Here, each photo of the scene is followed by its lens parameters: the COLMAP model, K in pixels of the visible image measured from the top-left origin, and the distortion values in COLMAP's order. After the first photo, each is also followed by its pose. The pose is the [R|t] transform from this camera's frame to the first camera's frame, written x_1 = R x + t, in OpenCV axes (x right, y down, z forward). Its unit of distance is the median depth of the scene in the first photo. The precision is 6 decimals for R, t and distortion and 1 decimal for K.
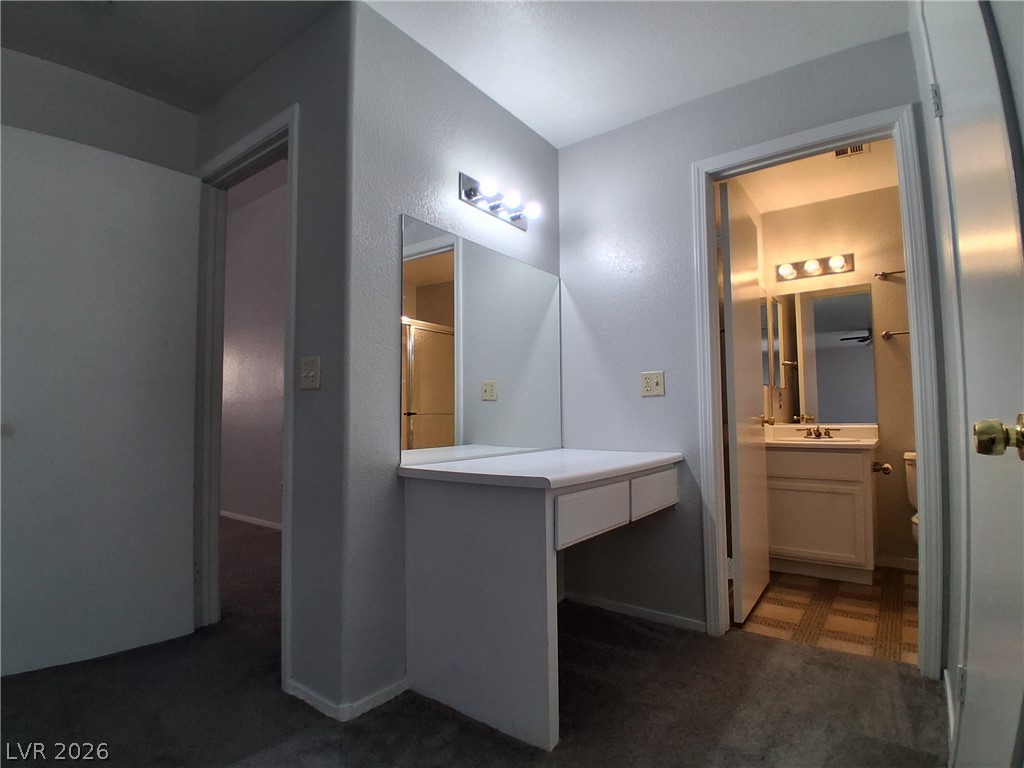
lens RADIAL K [[504.6, 0, 510.4], [0, 504.6, 391.2], [0, 0, 1]] dist [-0.028917, -0.001562]
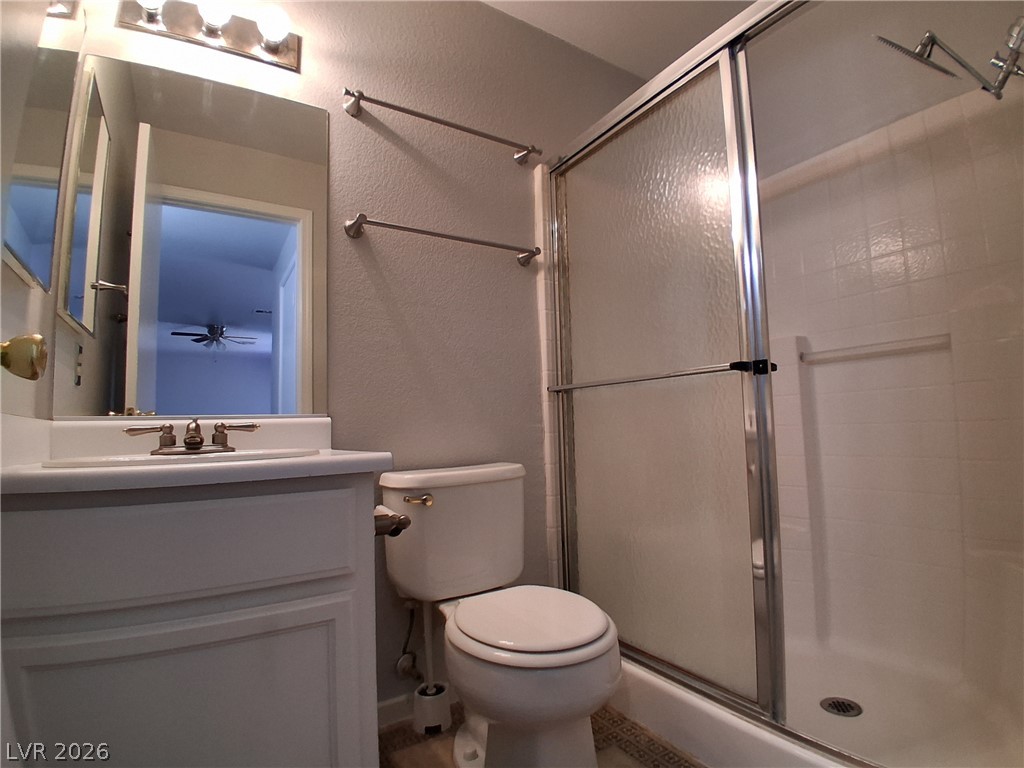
lens RADIAL K [[504.6, 0, 510.3], [0, 504.6, 390.6], [0, 0, 1]] dist [-0.028917, -0.001562]
pose [[0.346254, 0.075520, 0.935096, 0.360726], [-0.025149, 0.997144, -0.071219, 0.069151], [-0.937804, 0.001143, 0.347164, 0.665617]]
